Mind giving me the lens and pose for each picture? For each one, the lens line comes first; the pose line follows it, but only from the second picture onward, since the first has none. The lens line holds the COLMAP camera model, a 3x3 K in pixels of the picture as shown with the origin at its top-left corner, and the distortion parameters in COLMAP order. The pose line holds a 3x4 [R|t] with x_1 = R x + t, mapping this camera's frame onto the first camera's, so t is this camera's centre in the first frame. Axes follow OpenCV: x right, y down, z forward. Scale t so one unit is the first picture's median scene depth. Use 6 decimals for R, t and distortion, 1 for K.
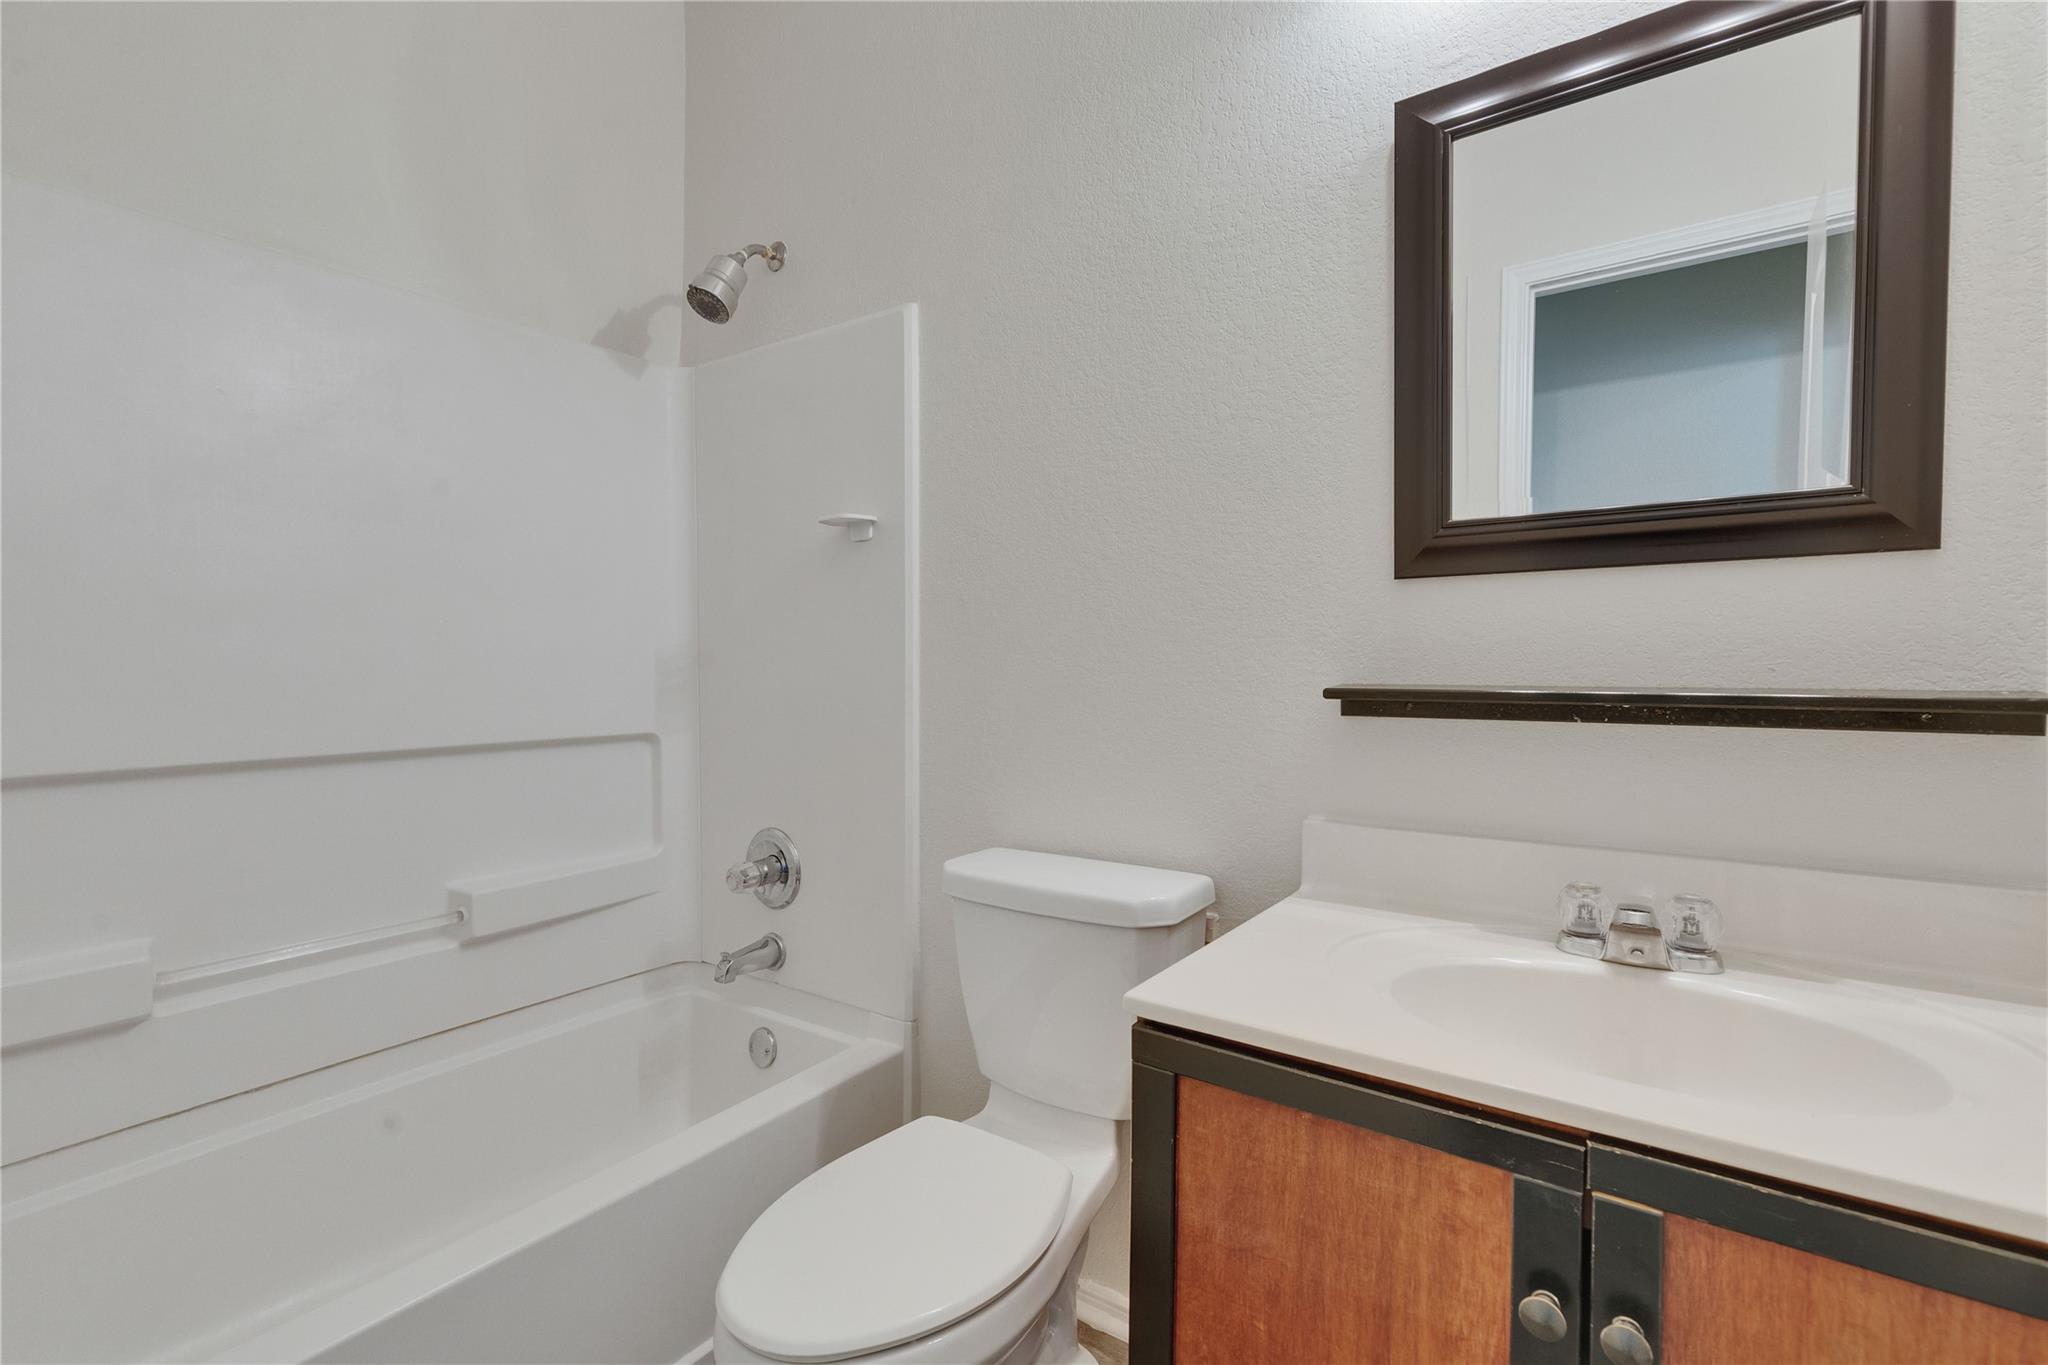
lens RADIAL K [[929.8, 0, 1022.0], [0, 929.8, 680.4], [0, 0, 1]] dist [0.004228, 0.000225]
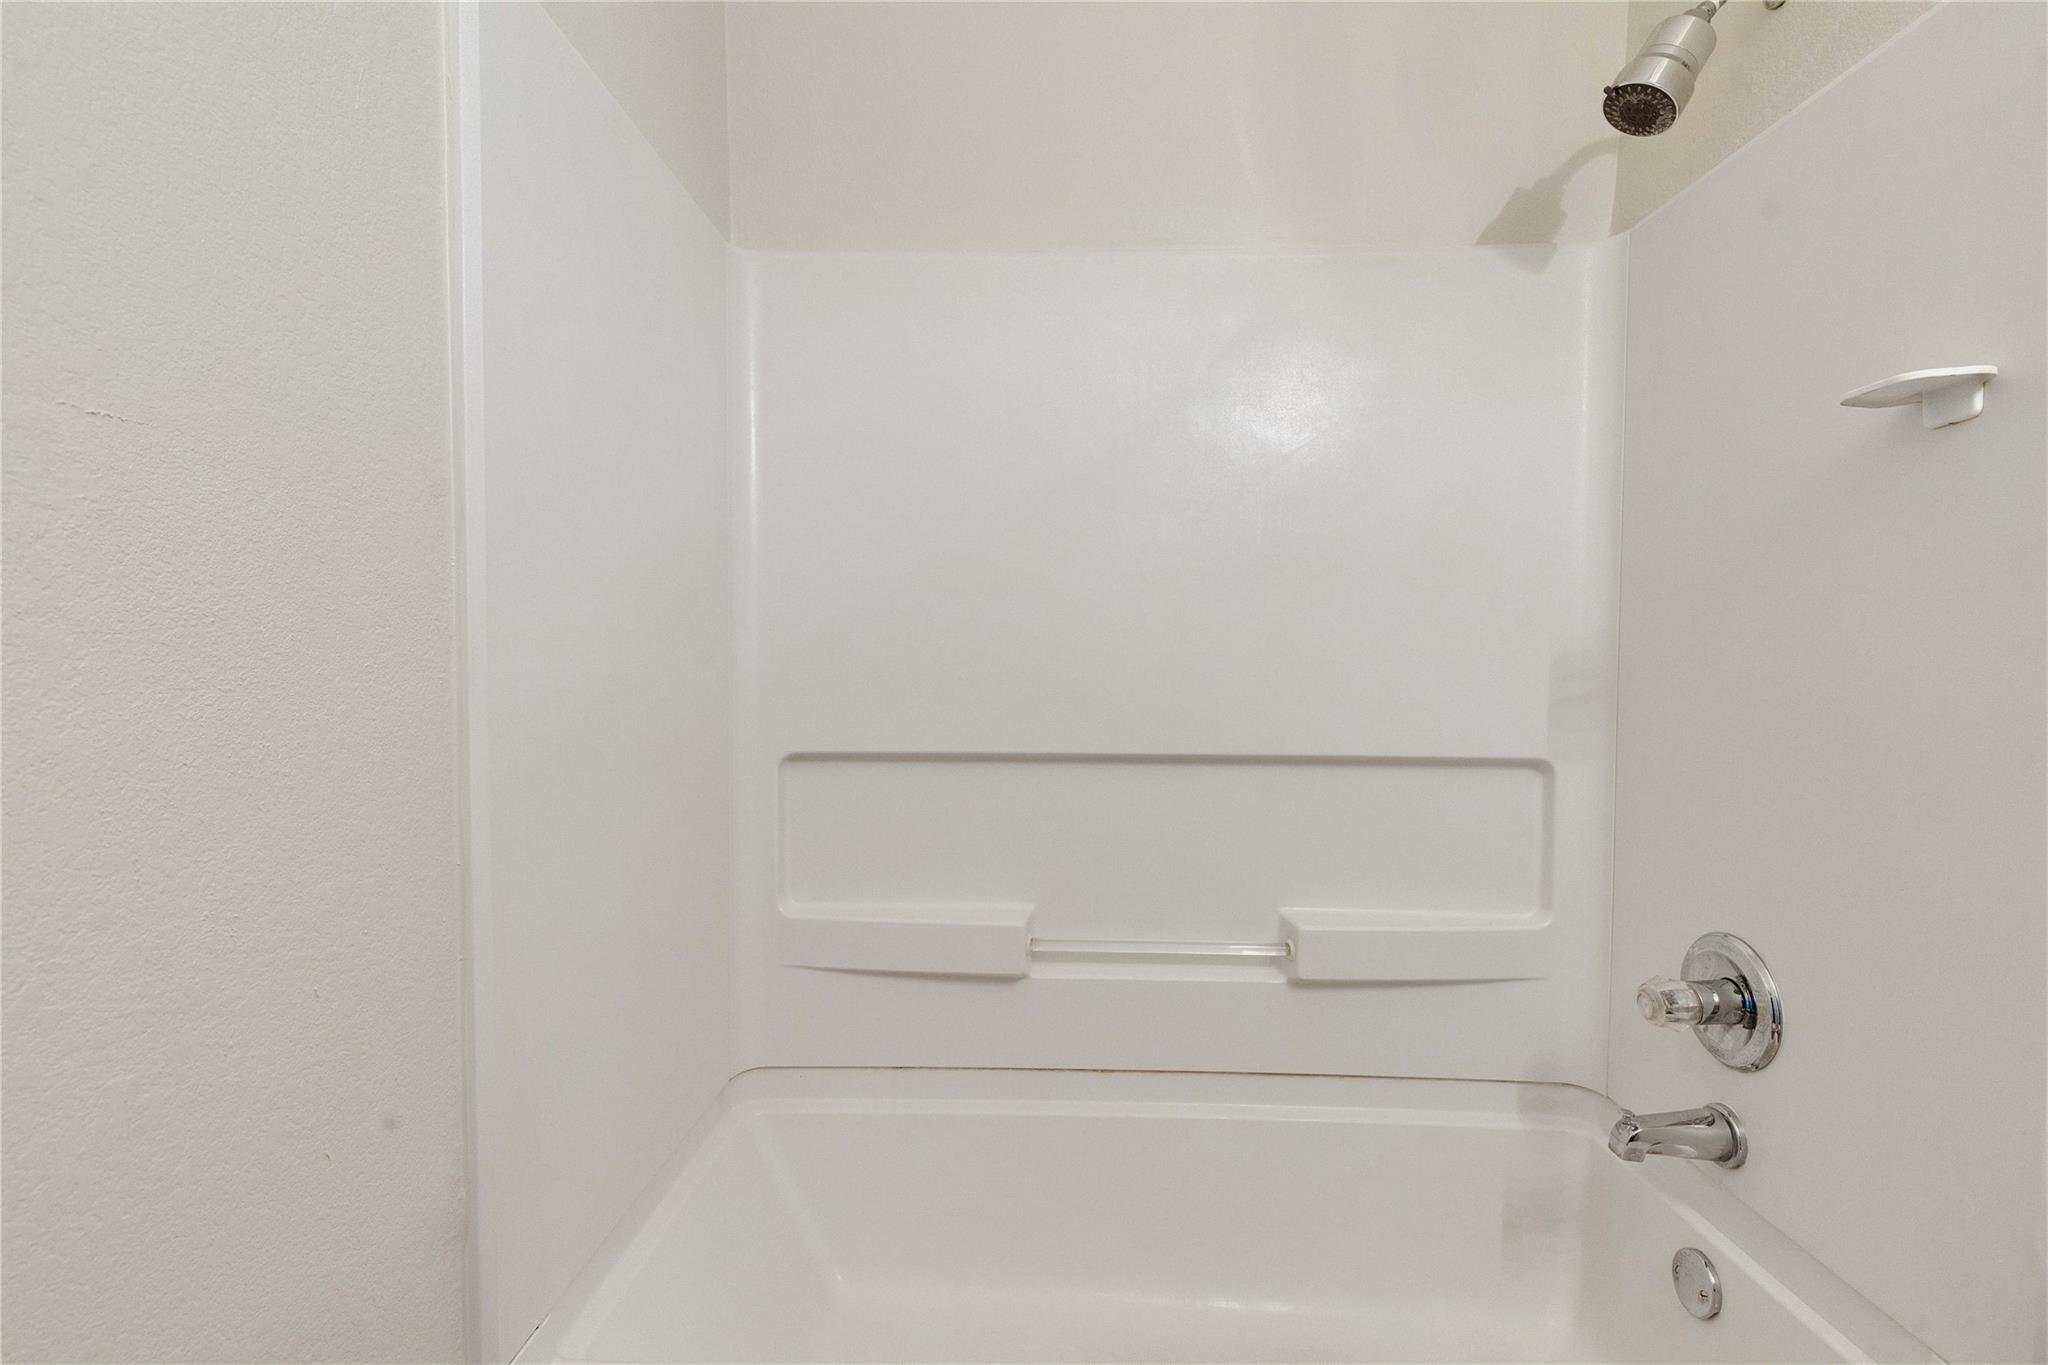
lens RADIAL K [[929.8, 0, 1013.8], [0, 929.8, 687.8], [0, 0, 1]] dist [0.004228, 0.000225]
pose [[0.554127, 0.031306, -0.831843, -0.025351], [-0.027123, 0.999441, 0.019546, -0.002088], [0.831990, 0.011731, 0.554667, 0.270831]]
